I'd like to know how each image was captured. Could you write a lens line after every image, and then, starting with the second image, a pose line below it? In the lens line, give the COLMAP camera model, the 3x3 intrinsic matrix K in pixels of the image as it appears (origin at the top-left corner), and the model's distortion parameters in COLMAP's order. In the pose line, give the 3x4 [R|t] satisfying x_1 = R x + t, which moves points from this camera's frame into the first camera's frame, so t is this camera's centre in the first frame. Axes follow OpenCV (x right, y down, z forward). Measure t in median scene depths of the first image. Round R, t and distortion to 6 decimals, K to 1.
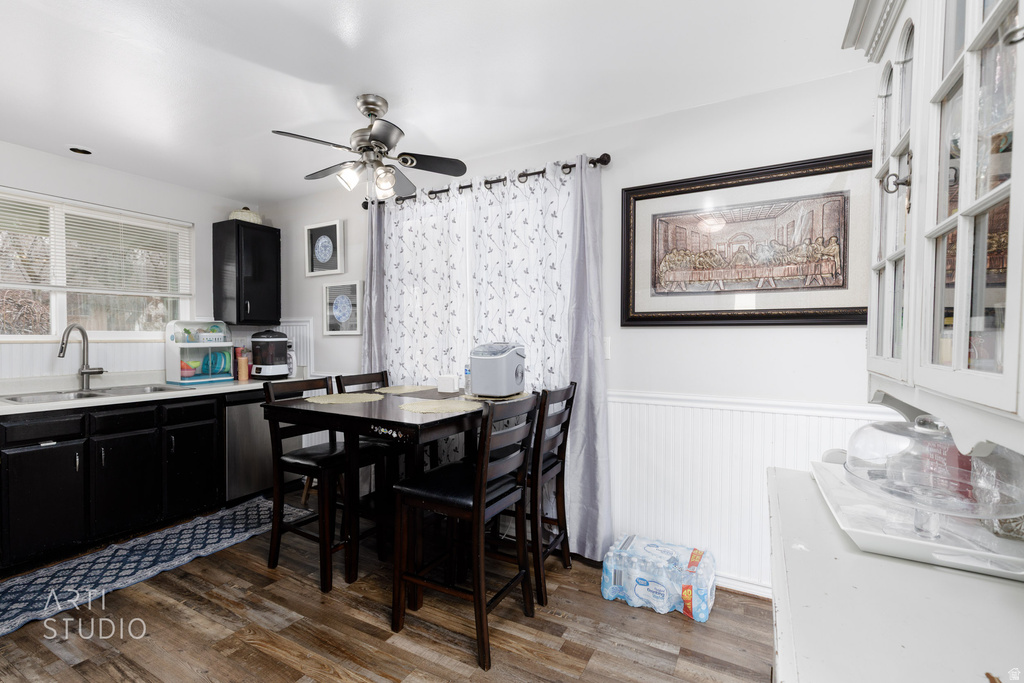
lens RADIAL K [[457.0, 0, 508.3], [0, 457.0, 345.4], [0, 0, 1]] dist [0.004666, 0.000442]
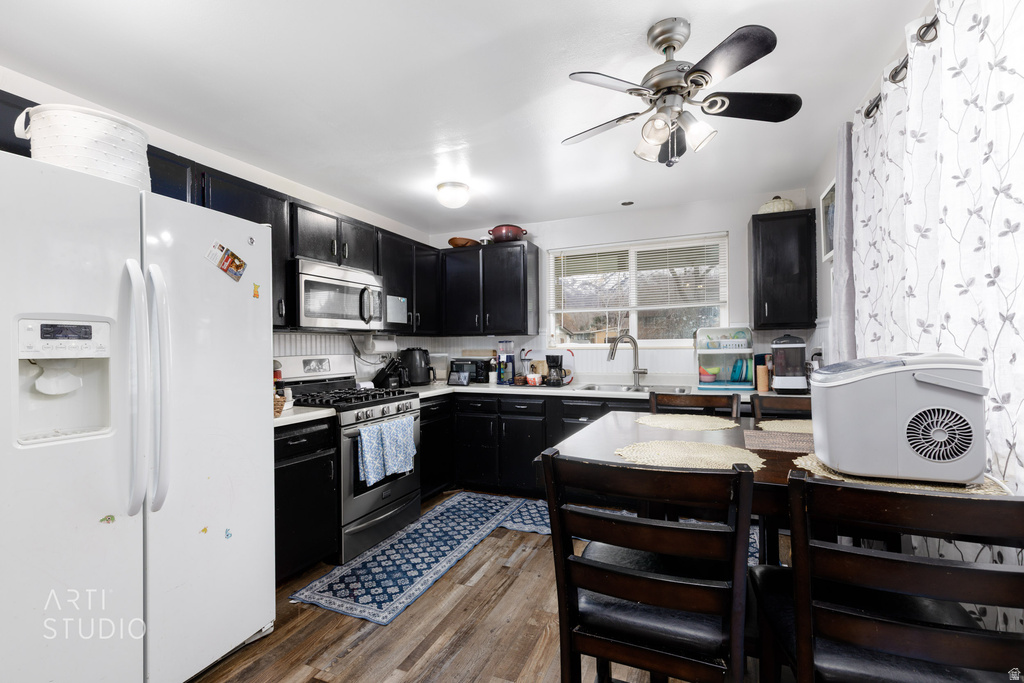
lens RADIAL K [[457.0, 0, 511.3], [0, 457.0, 346.5], [0, 0, 1]] dist [0.004666, 0.000442]
pose [[0.110535, -0.003139, -0.993867, 0.282919], [-0.006025, 0.999975, -0.003829, -0.005564], [0.993854, 0.006411, 0.110513, 0.449963]]
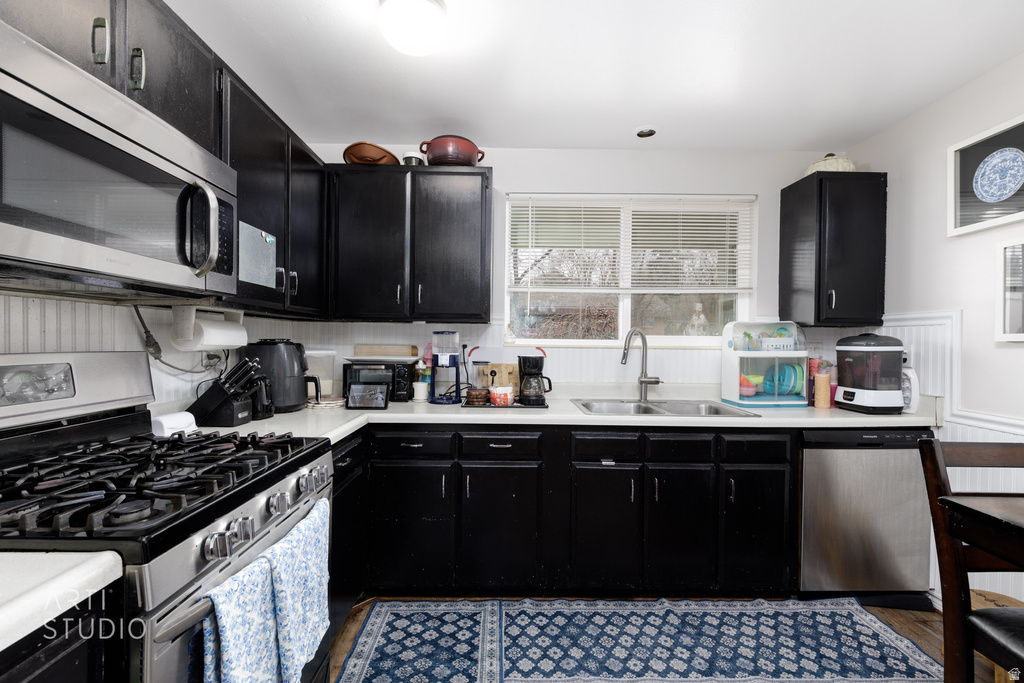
lens RADIAL K [[457.0, 0, 509.1], [0, 457.0, 345.5], [0, 0, 1]] dist [0.004666, 0.000442]
pose [[0.502279, 0.010483, -0.864642, -0.250098], [-0.025206, 0.999679, -0.002522, -0.002906], [0.864338, 0.023061, 0.502382, 0.285072]]
